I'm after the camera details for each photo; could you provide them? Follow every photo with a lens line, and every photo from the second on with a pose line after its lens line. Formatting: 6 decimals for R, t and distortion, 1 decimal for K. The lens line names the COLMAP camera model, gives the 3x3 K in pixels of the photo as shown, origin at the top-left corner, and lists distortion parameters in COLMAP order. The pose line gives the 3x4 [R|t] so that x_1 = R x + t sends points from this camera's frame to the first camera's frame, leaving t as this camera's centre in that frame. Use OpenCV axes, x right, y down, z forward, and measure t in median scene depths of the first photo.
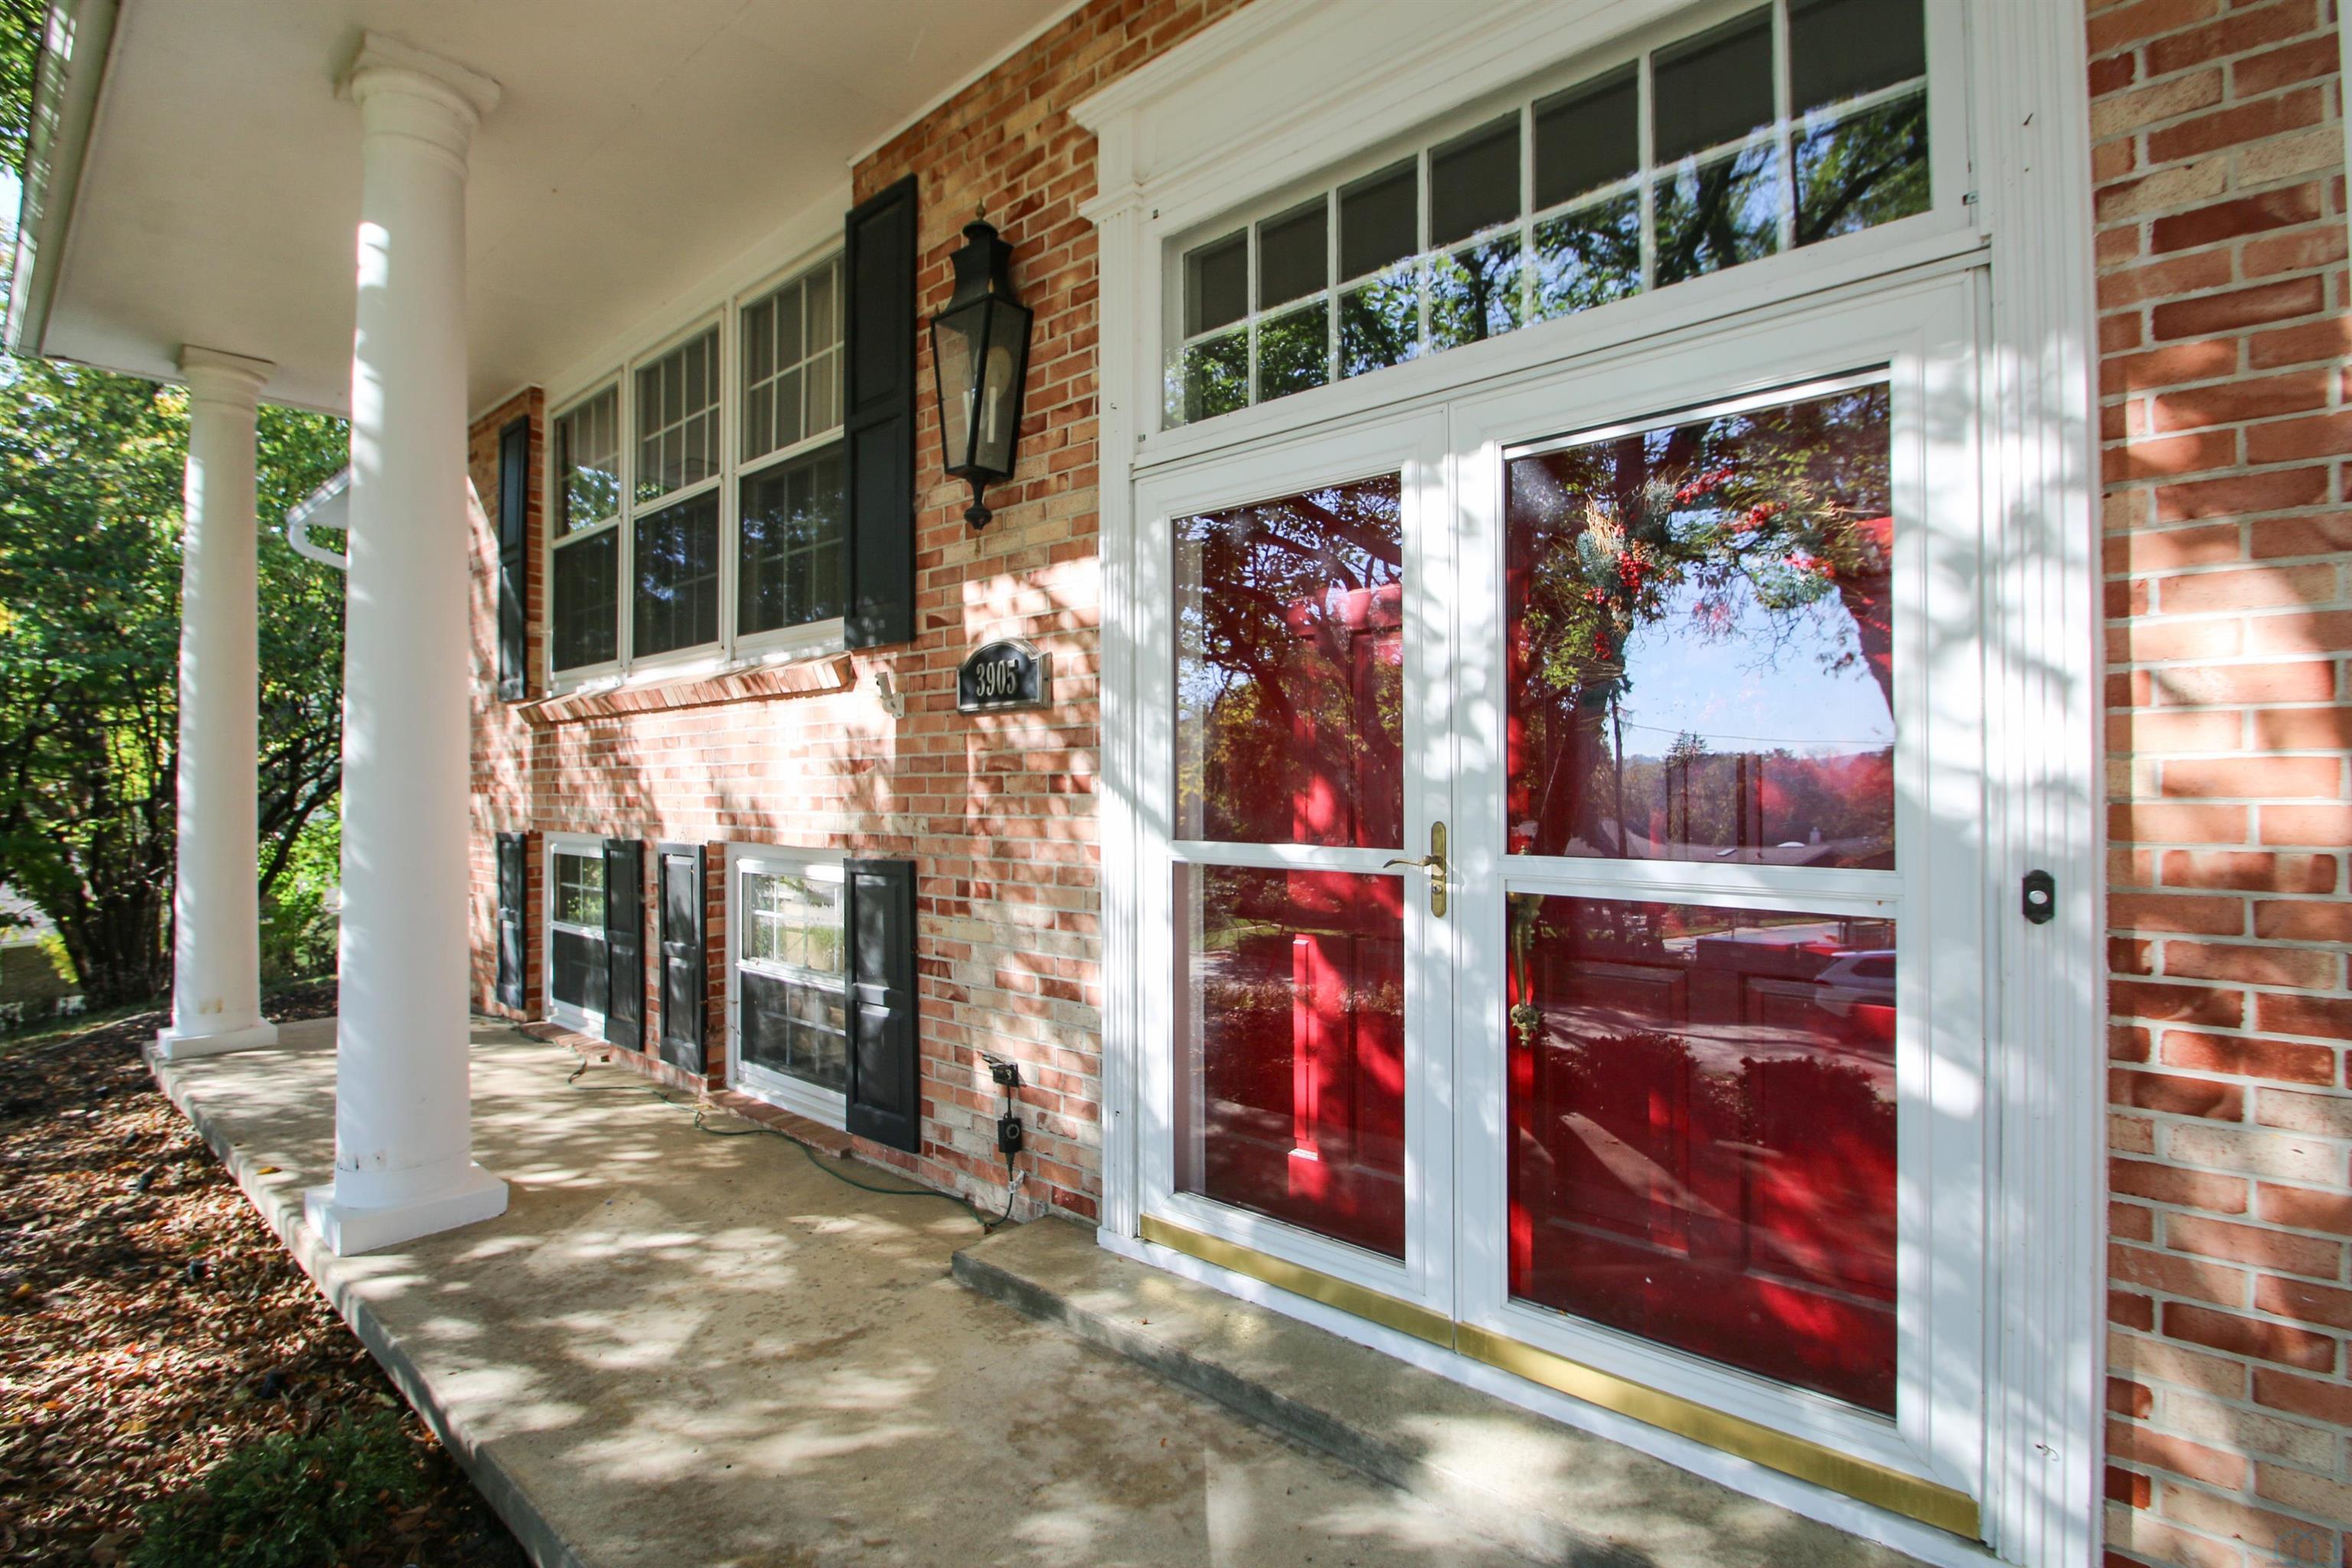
lens RADIAL K [[1115.1, 0, 1179.0], [0, 1115.1, 781.5], [0, 0, 1]] dist [0.000371, 0.001873]
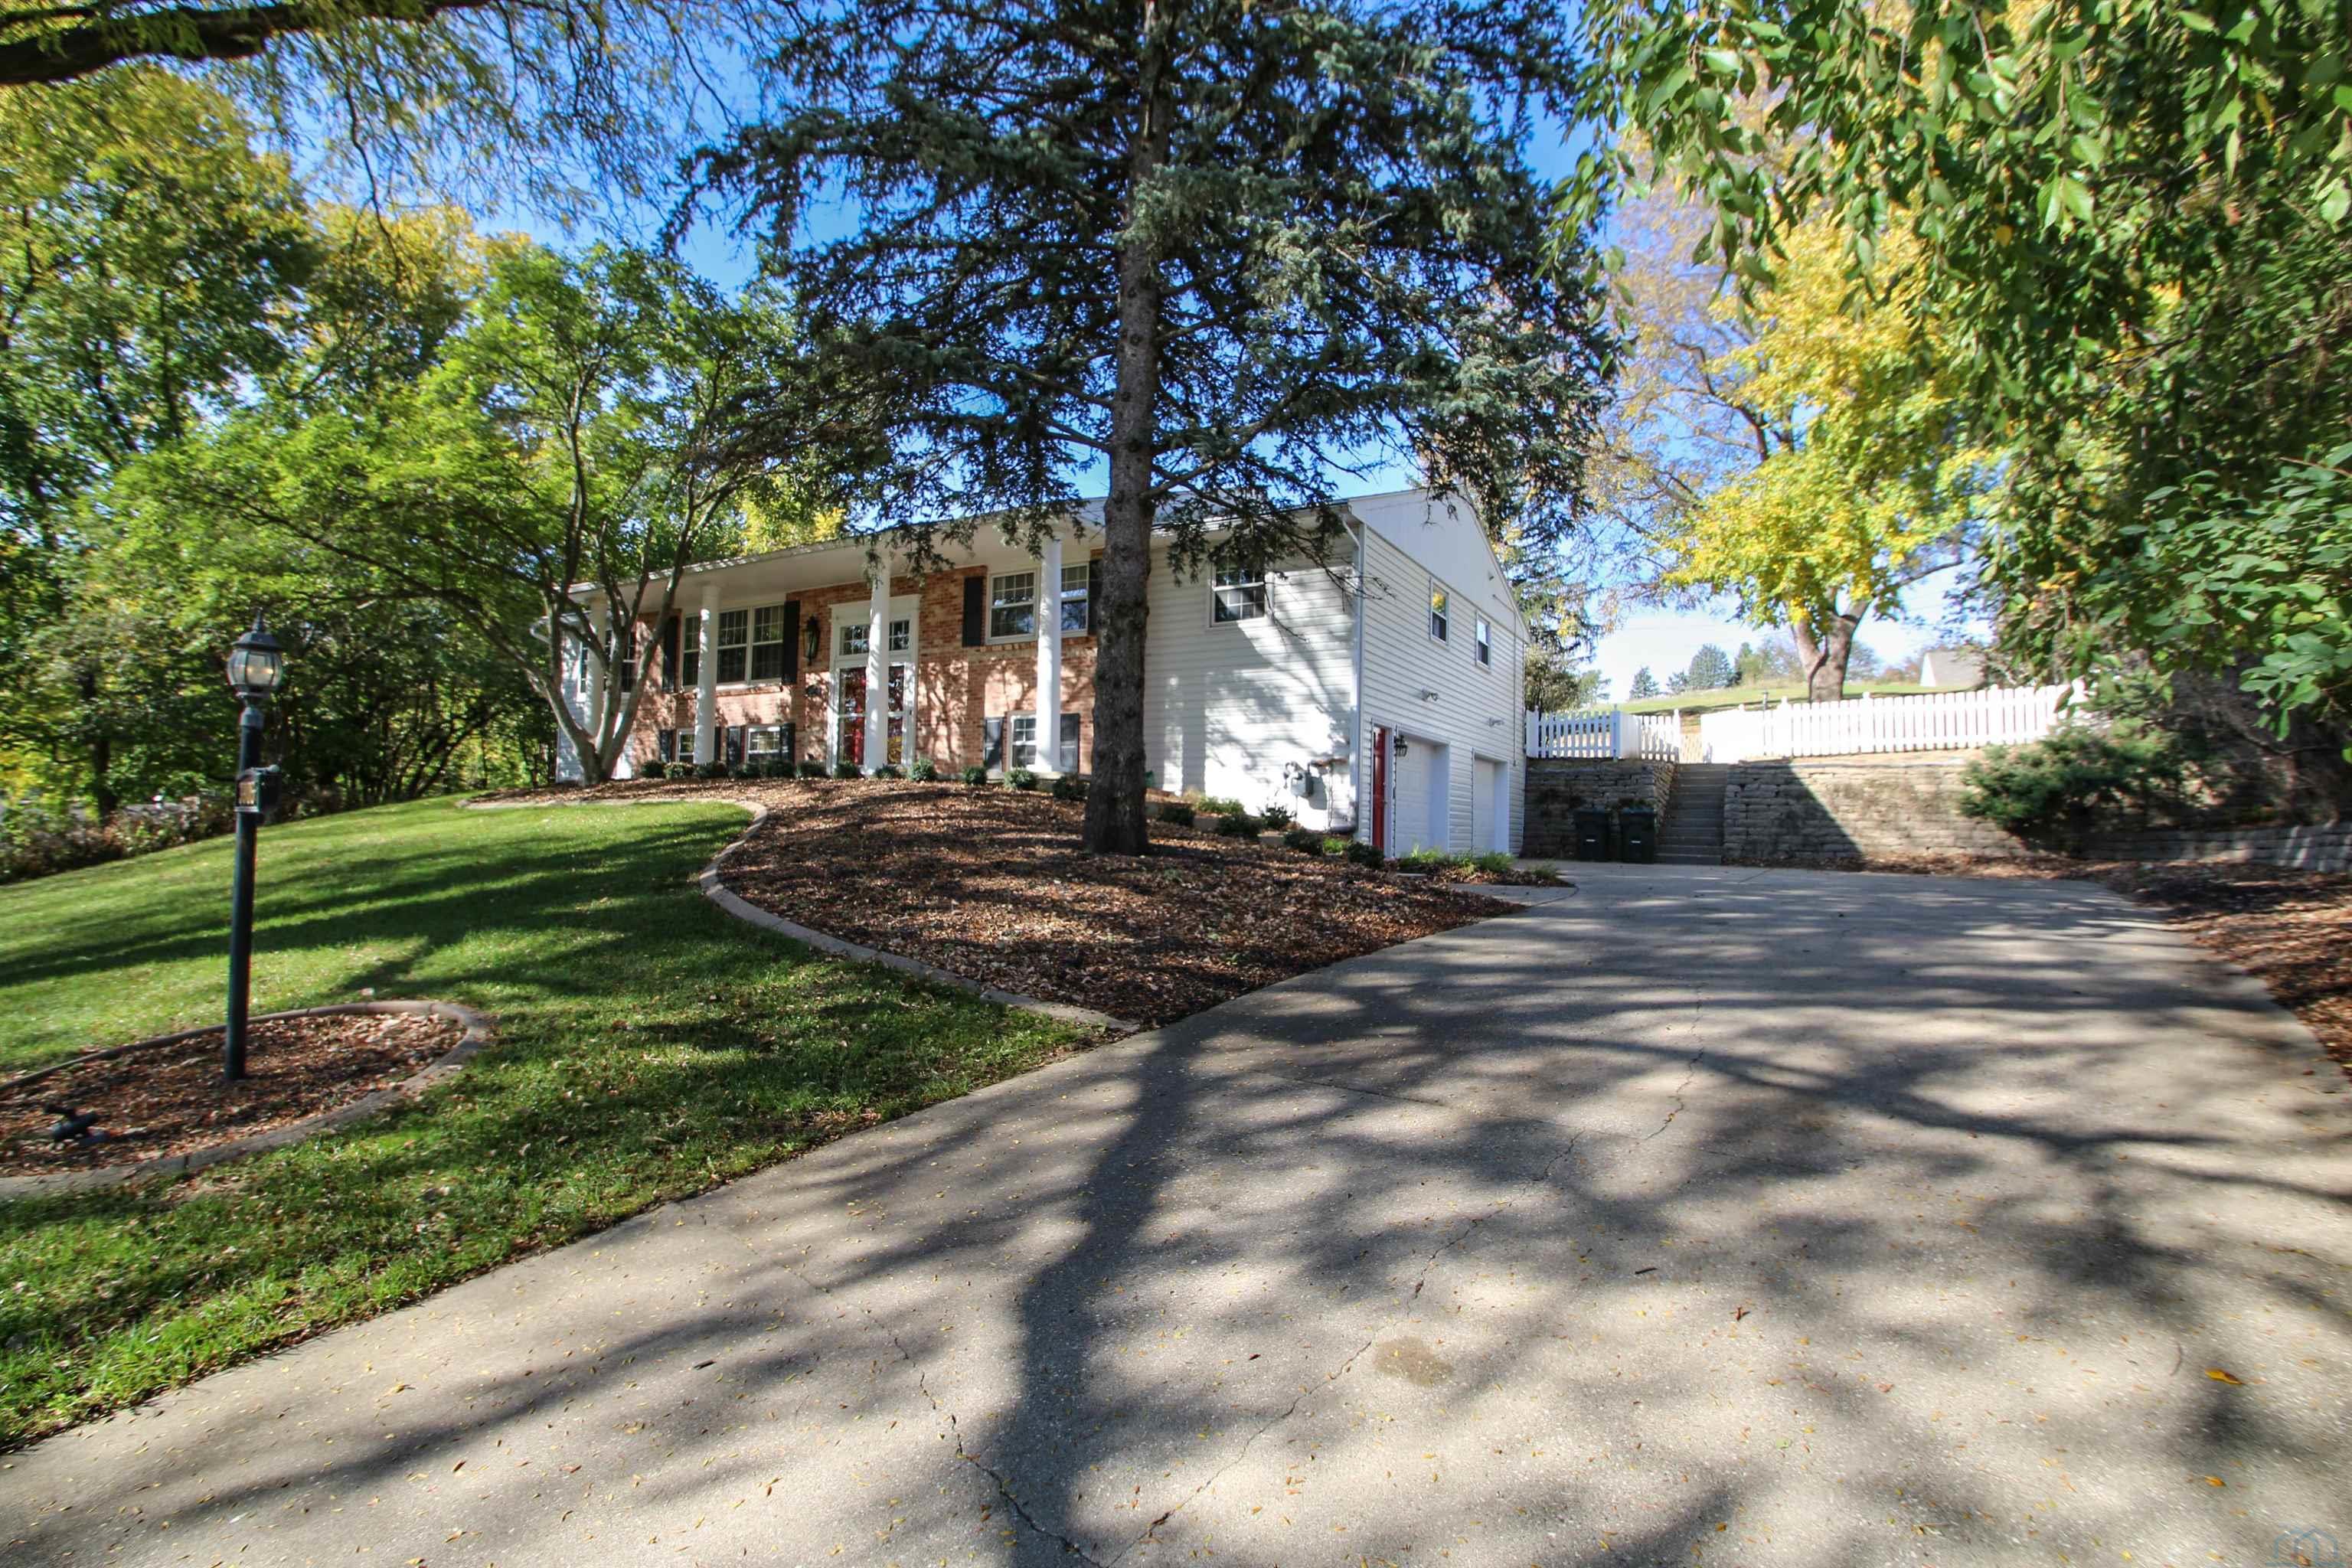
lens RADIAL K [[1115.1, 0, 1178.3], [0, 1115.1, 792.9], [0, 0, 1]] dist [0.000371, 0.001873]
pose [[0.978865, 0.027780, 0.202614, 0.595031], [-0.020388, 0.999051, -0.038482, 0.680951], [-0.203491, 0.033537, 0.978502, -5.509807]]
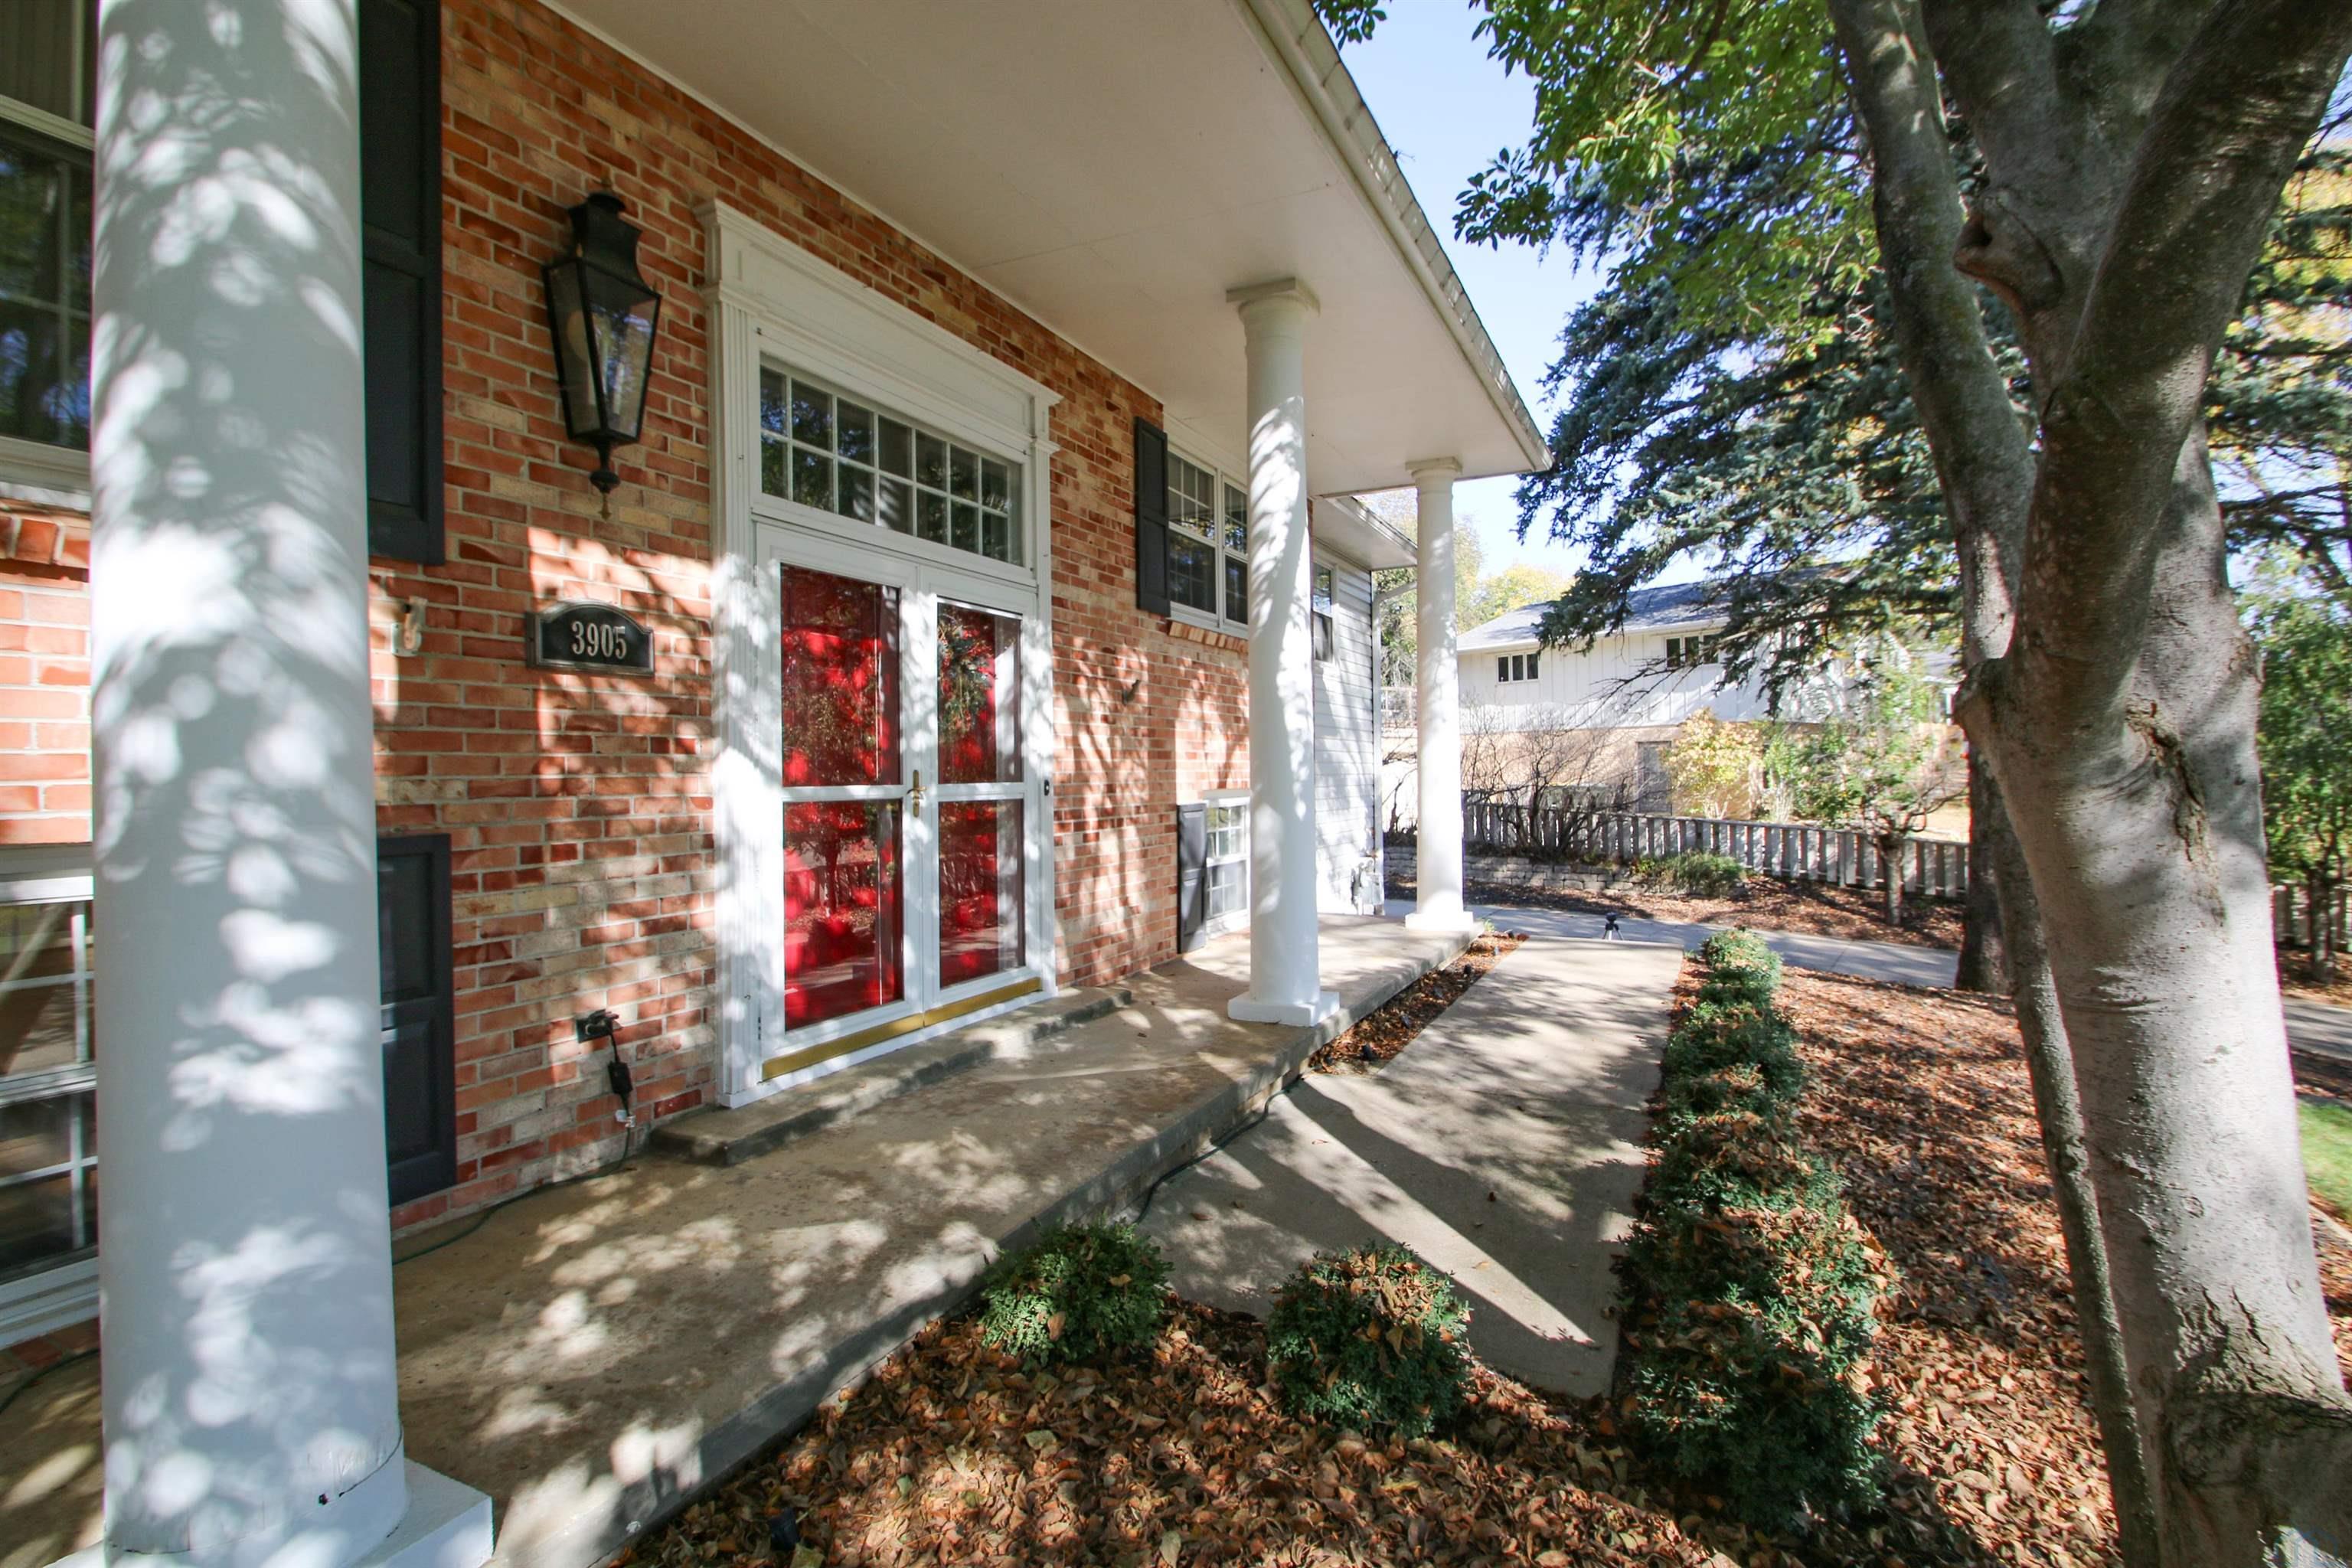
lens RADIAL K [[1115.1, 0, 1169.9], [0, 1115.1, 783.9], [0, 0, 1]] dist [0.000371, 0.001873]
pose [[-0.267750, -0.003811, 0.963481, -1.345153], [0.006447, 0.999963, 0.005747, 0.037390], [-0.963467, 0.007750, -0.267716, 0.803224]]
